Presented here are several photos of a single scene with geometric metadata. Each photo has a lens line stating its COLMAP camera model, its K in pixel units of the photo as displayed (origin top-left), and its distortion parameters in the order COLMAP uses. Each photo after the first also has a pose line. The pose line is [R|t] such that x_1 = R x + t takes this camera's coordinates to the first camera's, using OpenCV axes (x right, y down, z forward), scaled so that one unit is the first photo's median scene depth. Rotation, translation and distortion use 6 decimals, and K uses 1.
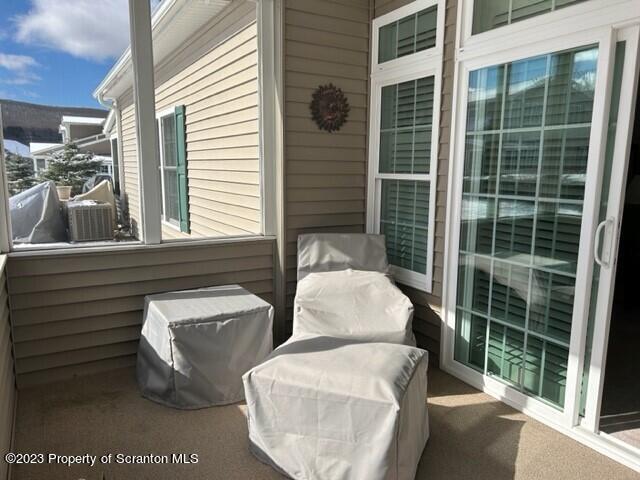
lens RADIAL K [[481.5, 0, 319.8], [0, 481.5, 242.0], [0, 0, 1]] dist [0.049037, -0.053001]
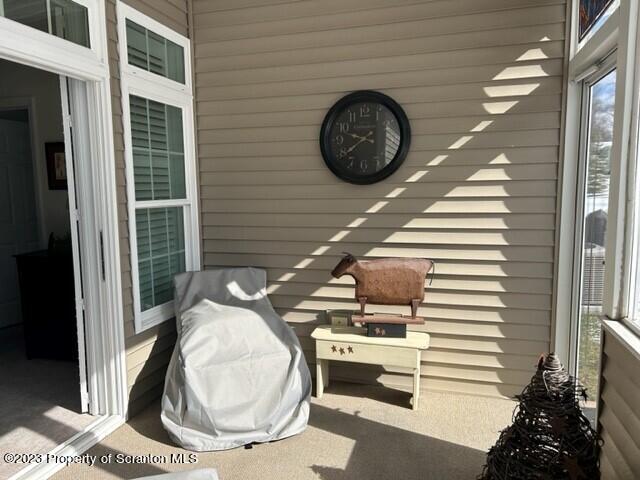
lens RADIAL K [[481.5, 0, 320.0], [0, 481.5, 240.4], [0, 0, 1]] dist [0.049037, -0.053001]
pose [[-0.698160, -0.074023, 0.712105, -0.707889], [0.125167, 0.966702, 0.223204, -0.237678], [-0.704916, 0.244964, -0.665647, 1.433954]]
